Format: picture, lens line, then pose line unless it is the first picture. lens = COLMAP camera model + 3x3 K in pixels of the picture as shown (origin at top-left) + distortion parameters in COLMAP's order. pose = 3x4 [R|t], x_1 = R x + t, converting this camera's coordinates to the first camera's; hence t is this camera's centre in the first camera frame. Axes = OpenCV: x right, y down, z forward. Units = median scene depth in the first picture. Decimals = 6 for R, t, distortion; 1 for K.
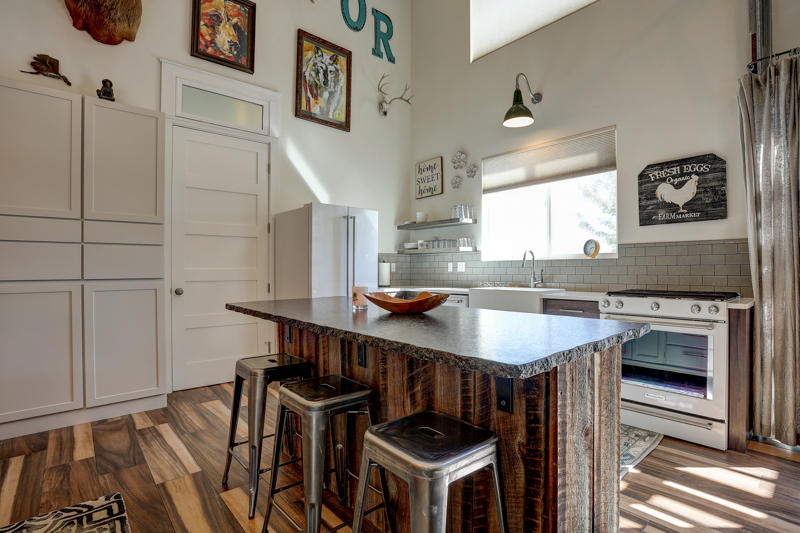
lens RADIAL K [[391.4, 0, 405.9], [0, 391.4, 266.1], [0, 0, 1]] dist [-0.072866, 0.029913]
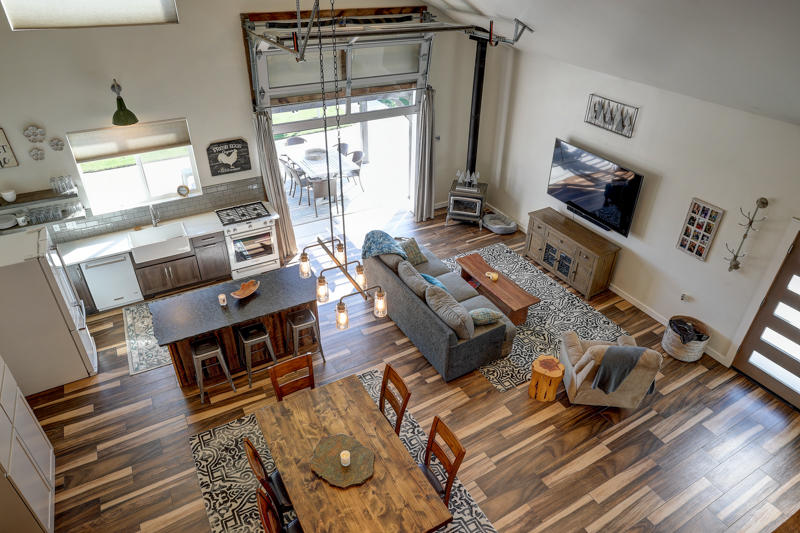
lens RADIAL K [[503.3, 0, 400.0], [0, 503.3, 266.5], [0, 0, 1]] dist [-0.002893, -0.001161]
pose [[0.205506, -0.523193, 0.827065, -1.411290], [-0.020805, 0.842576, 0.538175, -1.060957], [-0.978435, -0.127805, 0.162270, -0.307175]]
